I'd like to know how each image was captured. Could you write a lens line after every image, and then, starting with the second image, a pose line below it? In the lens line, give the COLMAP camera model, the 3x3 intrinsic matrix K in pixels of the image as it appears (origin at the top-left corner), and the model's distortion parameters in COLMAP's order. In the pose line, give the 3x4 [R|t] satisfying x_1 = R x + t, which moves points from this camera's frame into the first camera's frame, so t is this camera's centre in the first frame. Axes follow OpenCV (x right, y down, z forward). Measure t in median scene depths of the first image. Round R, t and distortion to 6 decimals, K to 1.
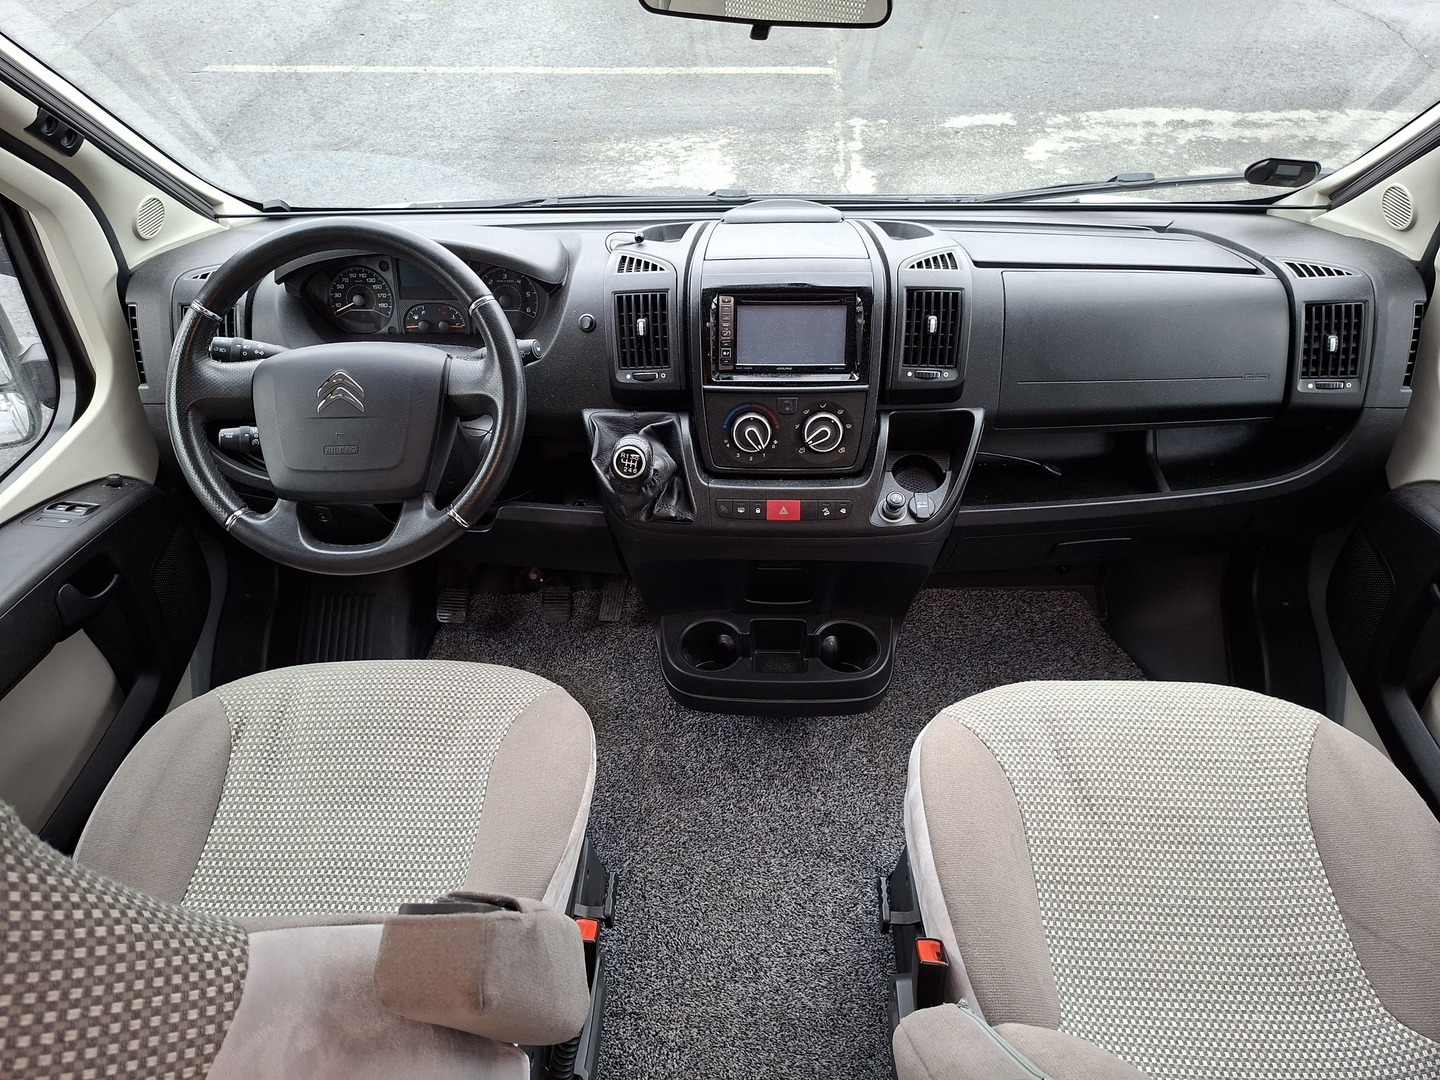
lens RADIAL K [[982.6, 0, 719.4], [0, 982.6, 532.8], [0, 0, 1]] dist [0.146653, -0.233506]
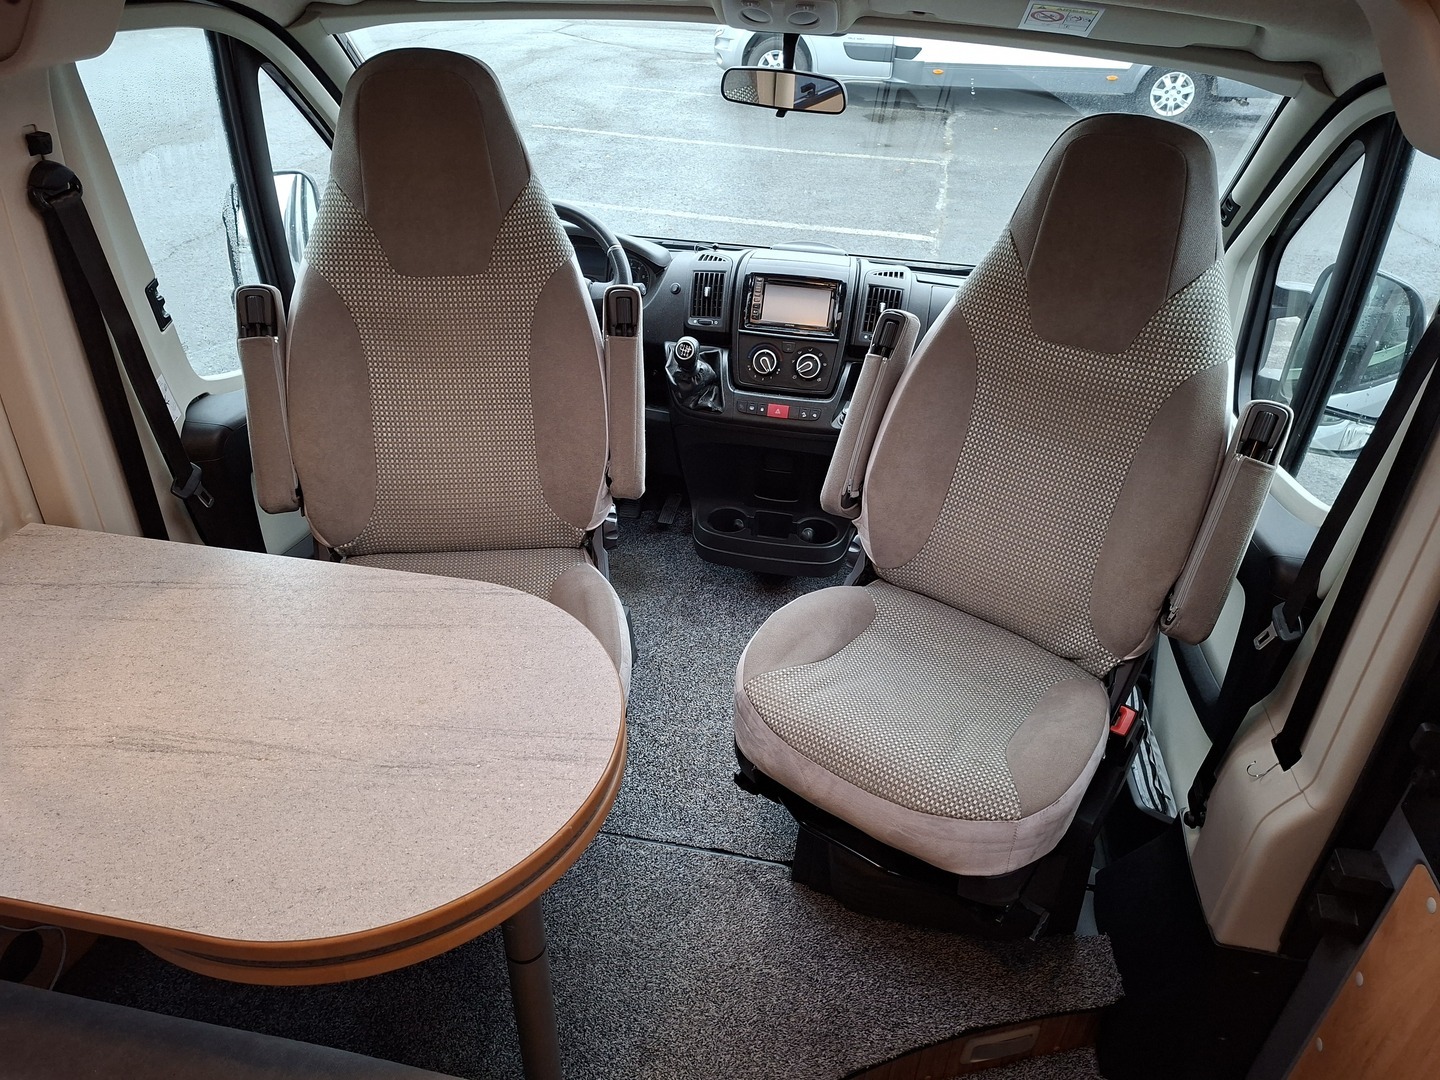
lens RADIAL K [[965.3, 0, 725.6], [0, 965.3, 545.3], [0, 0, 1]] dist [0.124214, -0.159505]
pose [[0.987127, 0.128907, -0.094672, 0.157672], [-0.140632, 0.981501, -0.129918, 0.406560], [0.076173, 0.141560, 0.986995, -0.530695]]
